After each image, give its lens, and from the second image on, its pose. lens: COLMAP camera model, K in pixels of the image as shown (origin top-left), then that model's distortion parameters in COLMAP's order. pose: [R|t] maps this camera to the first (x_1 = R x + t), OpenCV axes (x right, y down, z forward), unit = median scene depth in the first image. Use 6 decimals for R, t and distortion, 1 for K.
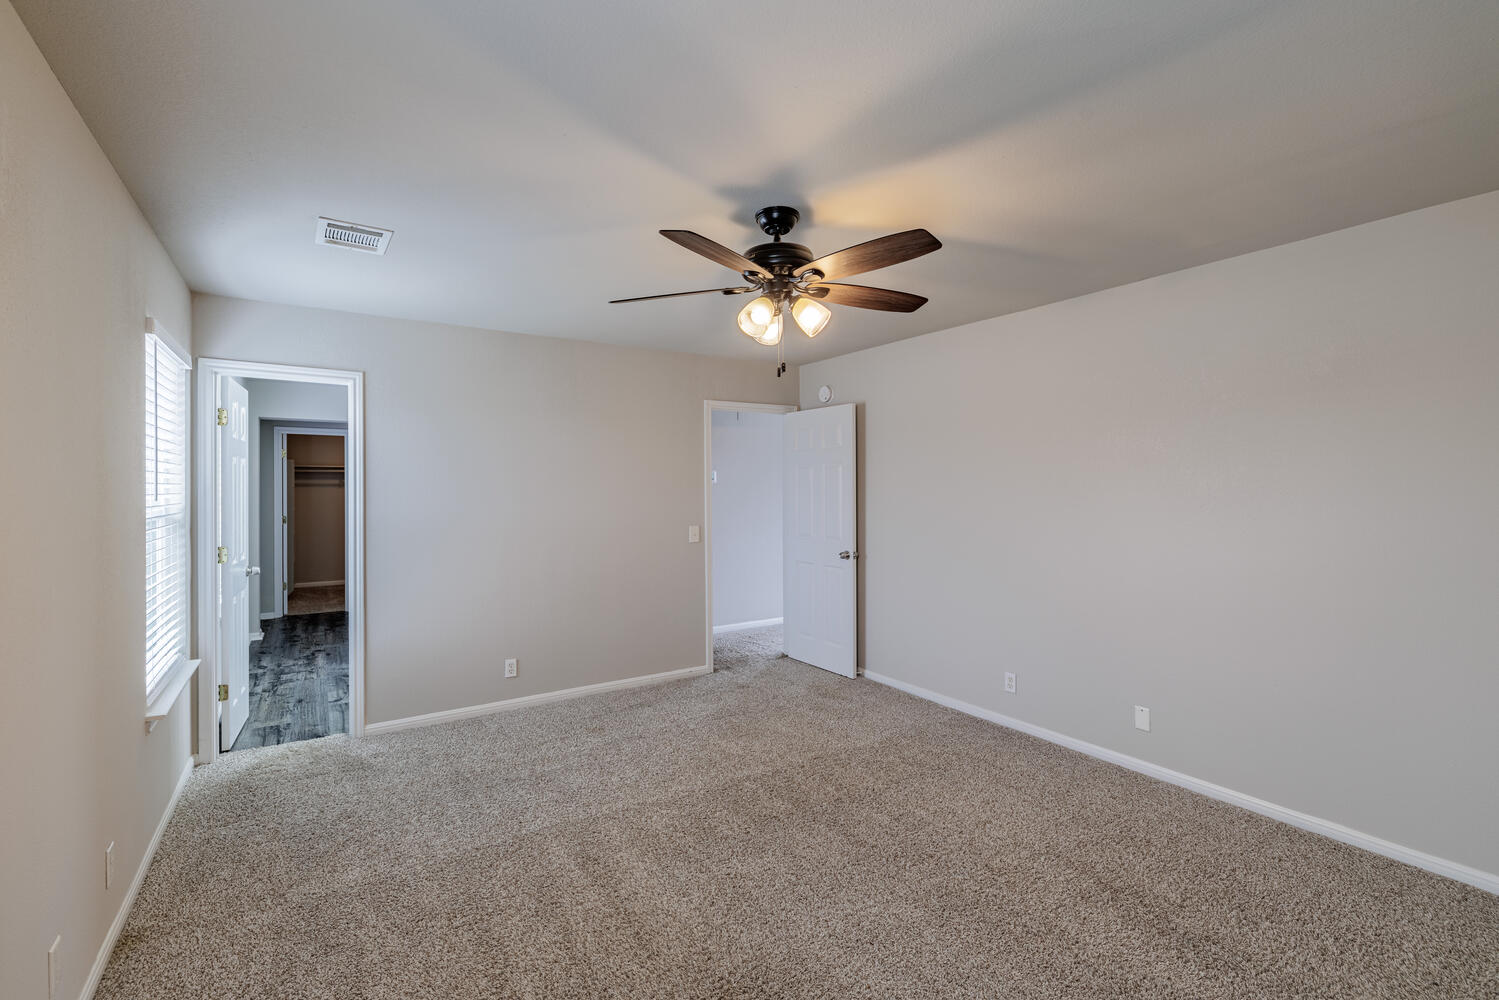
lens RADIAL K [[649.8, 0, 742.9], [0, 649.8, 492.6], [0, 0, 1]] dist [-0.001979, 0.000775]
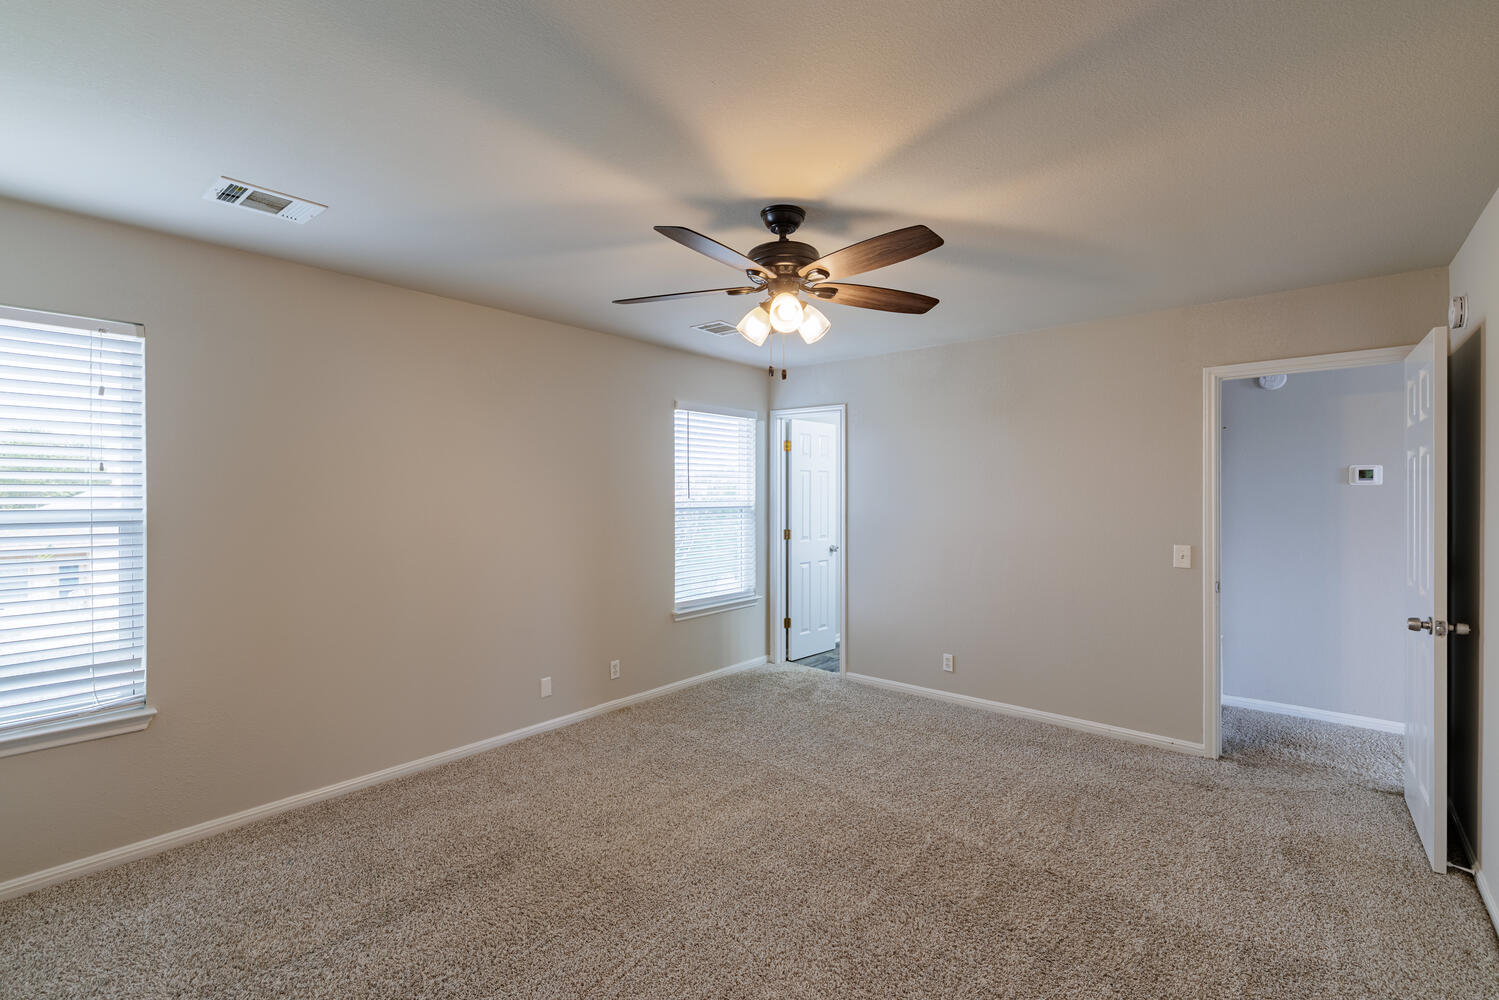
lens RADIAL K [[649.8, 0, 742.9], [0, 649.8, 492.6], [0, 0, 1]] dist [-0.001979, 0.000775]
pose [[0.288317, 0.004024, -0.957526, 0.614997], [-0.010576, 0.999944, 0.001018, -0.003173], [0.957476, 0.009834, 0.288344, 0.415786]]
